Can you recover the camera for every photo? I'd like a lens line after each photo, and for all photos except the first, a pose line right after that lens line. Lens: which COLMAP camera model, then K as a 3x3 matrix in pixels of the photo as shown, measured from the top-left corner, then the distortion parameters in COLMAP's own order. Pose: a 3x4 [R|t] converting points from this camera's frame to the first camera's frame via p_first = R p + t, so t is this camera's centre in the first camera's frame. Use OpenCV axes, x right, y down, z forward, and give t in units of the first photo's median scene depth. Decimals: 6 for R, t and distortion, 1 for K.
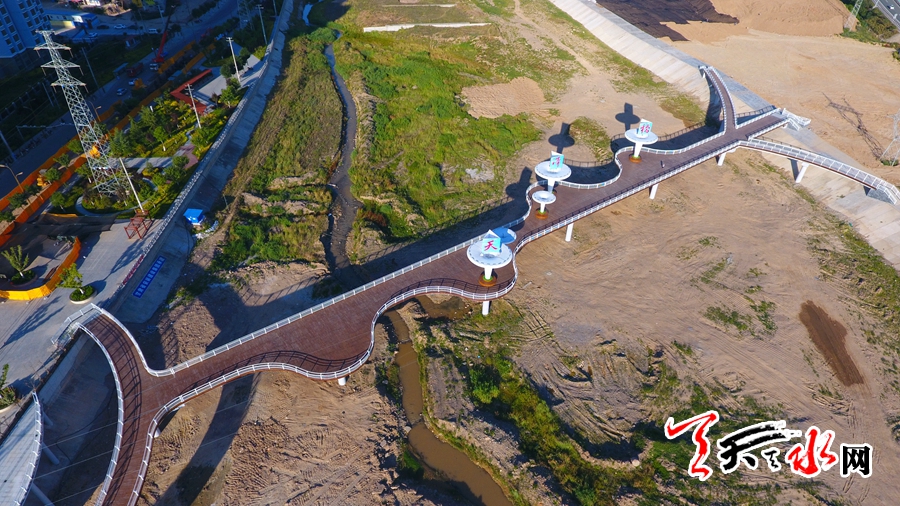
lens RADIAL K [[527.8, 0, 455.4], [0, 527.8, 245.2], [0, 0, 1]] dist [-0.008236, 0.002280]
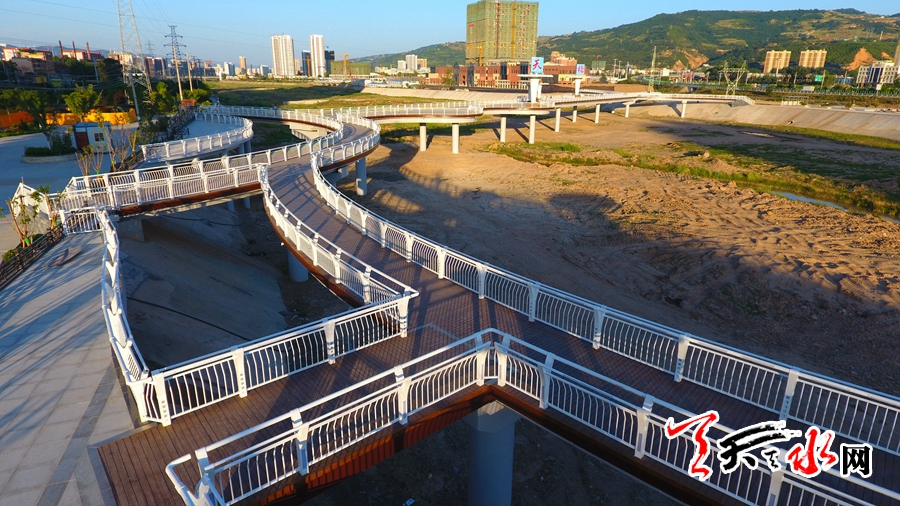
lens RADIAL K [[527.8, 0, 455.4], [0, 527.8, 245.2], [0, 0, 1]] dist [-0.008236, 0.002280]
pose [[0.945637, -0.107744, 0.306859, -0.453097], [0.205306, 0.929529, -0.306308, 0.615170], [-0.252232, 0.352657, 0.901117, 0.053214]]
